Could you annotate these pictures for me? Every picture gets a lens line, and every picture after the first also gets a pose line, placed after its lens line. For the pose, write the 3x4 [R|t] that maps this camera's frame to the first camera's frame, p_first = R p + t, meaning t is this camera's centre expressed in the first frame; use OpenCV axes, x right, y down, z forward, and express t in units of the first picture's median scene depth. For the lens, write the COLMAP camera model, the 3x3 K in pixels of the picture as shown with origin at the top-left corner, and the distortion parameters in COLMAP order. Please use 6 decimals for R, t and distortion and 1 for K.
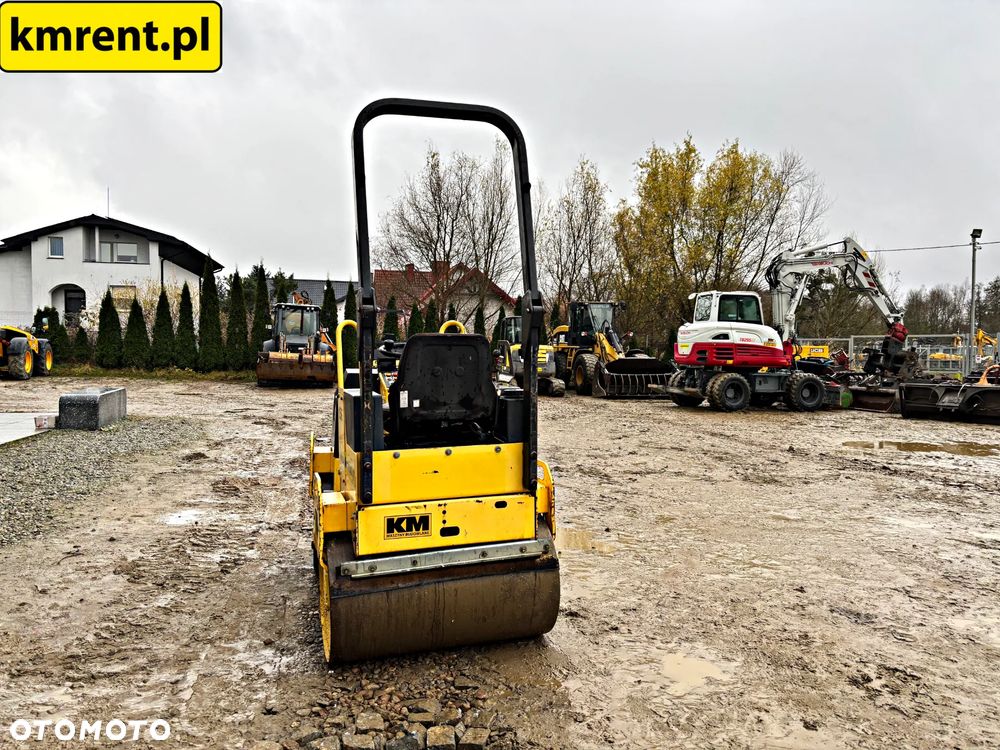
lens RADIAL K [[751.6, 0, 494.2], [0, 751.6, 377.2], [0, 0, 1]] dist [0.044168, -0.049530]
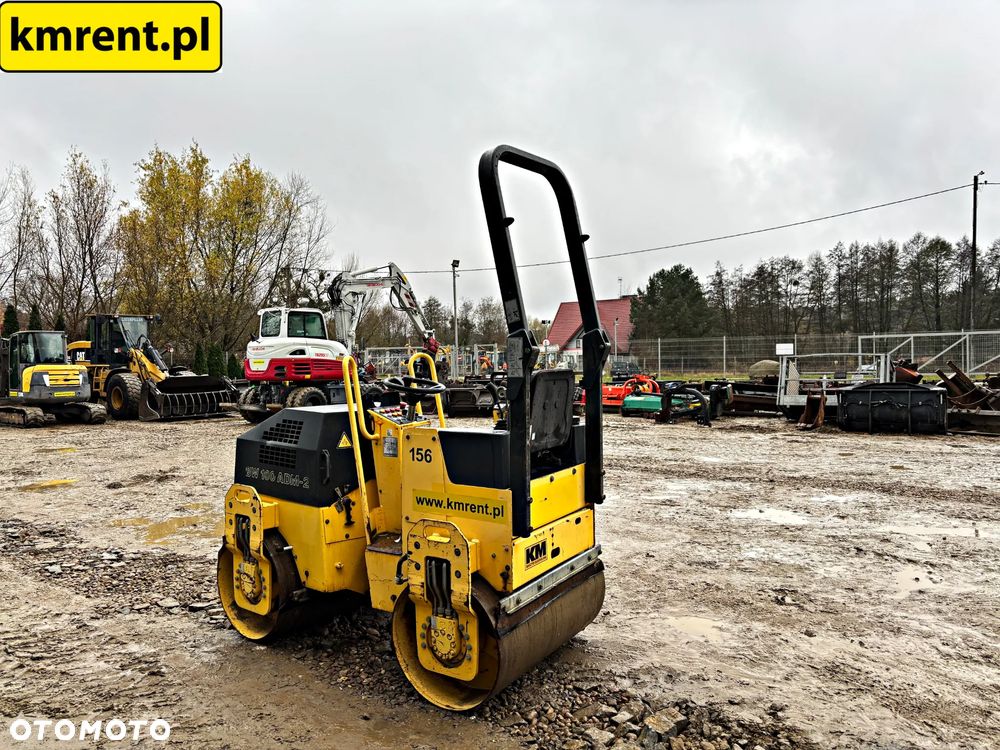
lens RADIAL K [[751.6, 0, 493.0], [0, 751.6, 380.5], [0, 0, 1]] dist [0.044168, -0.049530]
pose [[0.777619, -0.044251, 0.627176, -0.138197], [0.050968, 0.998674, 0.007268, -0.009277], [-0.626666, 0.026314, 0.778844, 0.036412]]
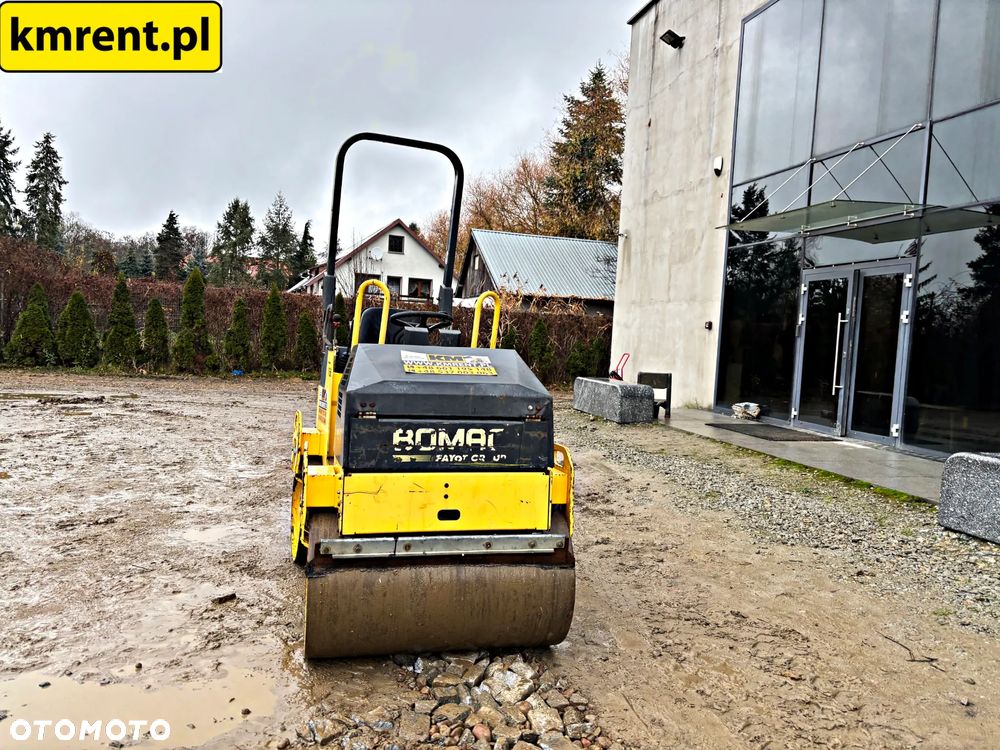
lens RADIAL K [[751.6, 0, 493.3], [0, 751.6, 371.6], [0, 0, 1]] dist [0.044168, -0.049530]
pose [[-0.997870, -0.061721, -0.021131, -0.040093], [-0.063223, 0.994794, 0.079928, -0.011327], [0.016087, 0.081094, -0.996577, 0.419290]]
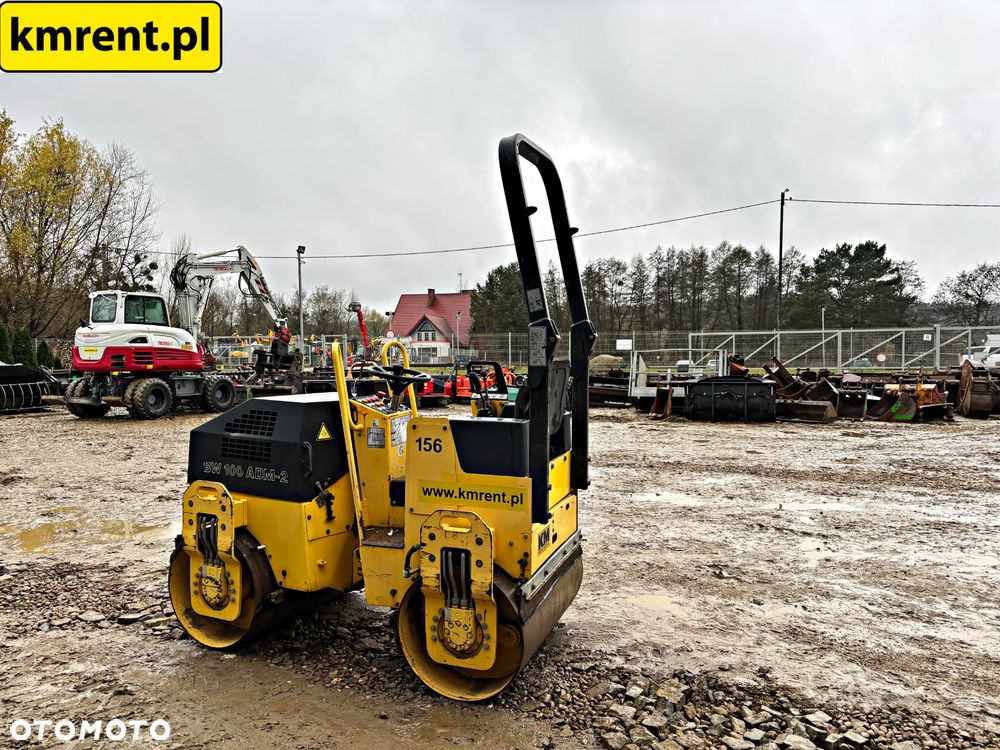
lens RADIAL K [[751.6, 0, 500.7], [0, 751.6, 380.0], [0, 0, 1]] dist [0.044168, -0.049530]
pose [[0.614479, -0.047609, 0.787495, -0.167463], [0.042867, 0.998718, 0.026930, -0.010223], [-0.787768, 0.017209, 0.615732, 0.066296]]
